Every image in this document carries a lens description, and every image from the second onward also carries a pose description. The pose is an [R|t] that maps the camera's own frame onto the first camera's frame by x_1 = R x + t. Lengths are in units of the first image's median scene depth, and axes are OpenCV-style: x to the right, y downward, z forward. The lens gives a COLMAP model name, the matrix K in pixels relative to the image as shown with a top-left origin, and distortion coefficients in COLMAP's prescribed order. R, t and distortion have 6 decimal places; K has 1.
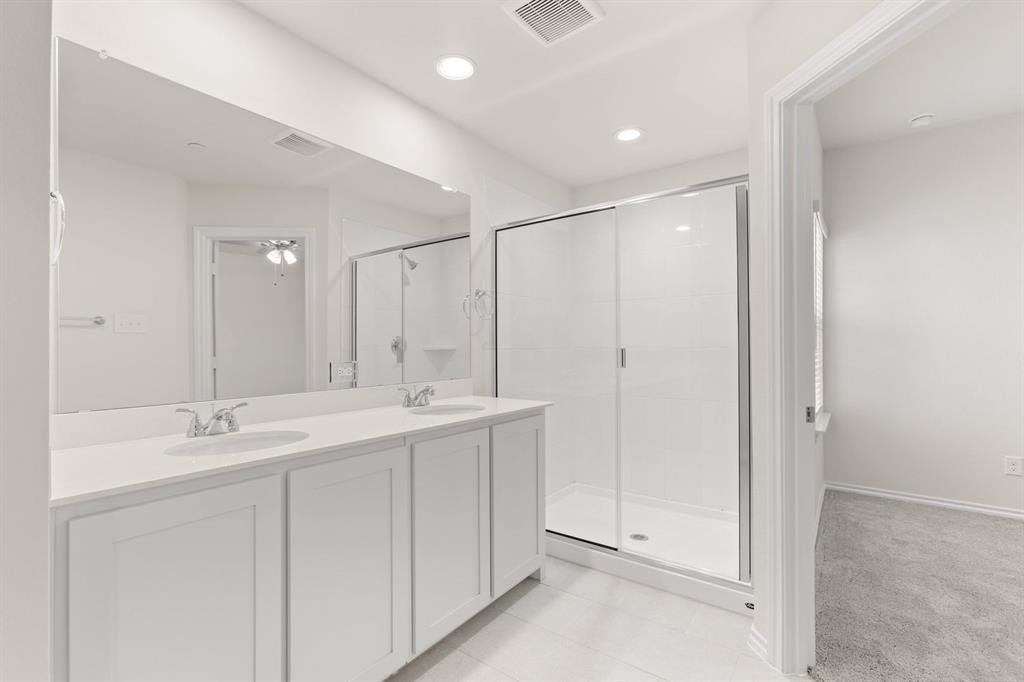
lens RADIAL K [[457.7, 0, 523.7], [0, 457.7, 343.8], [0, 0, 1]] dist [-0.010440, 0.006652]
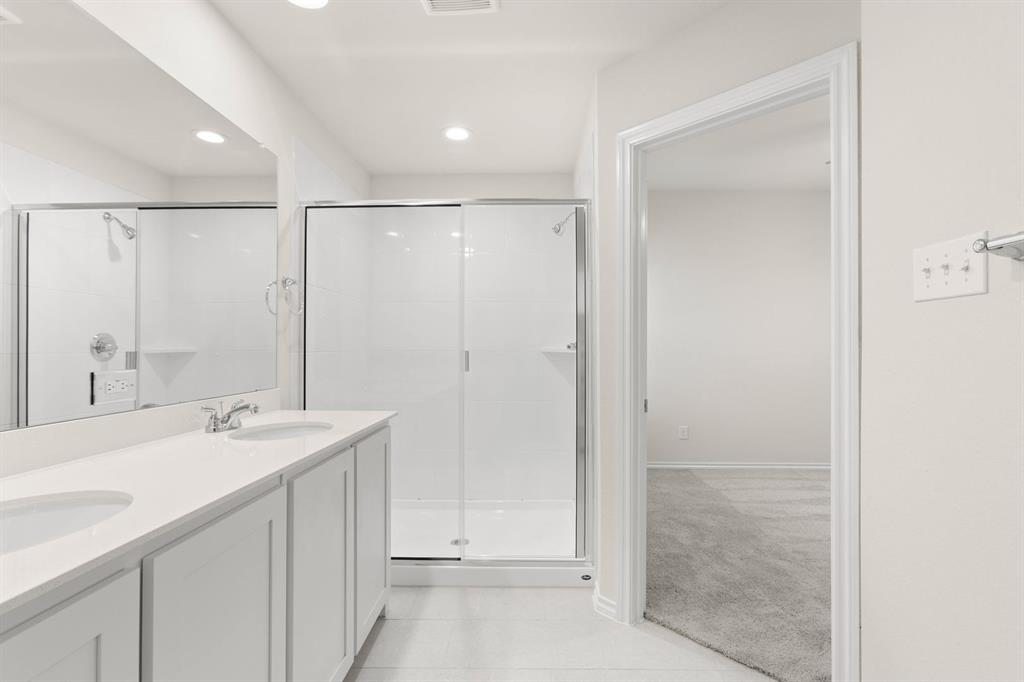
lens RADIAL K [[457.7, 0, 510.2], [0, 457.7, 344.6], [0, 0, 1]] dist [-0.010440, 0.006652]
pose [[0.821042, 0.011181, 0.570759, -0.266270], [-0.007213, 0.999932, -0.009212, 0.004271], [-0.570823, 0.003446, 0.821066, 0.143721]]
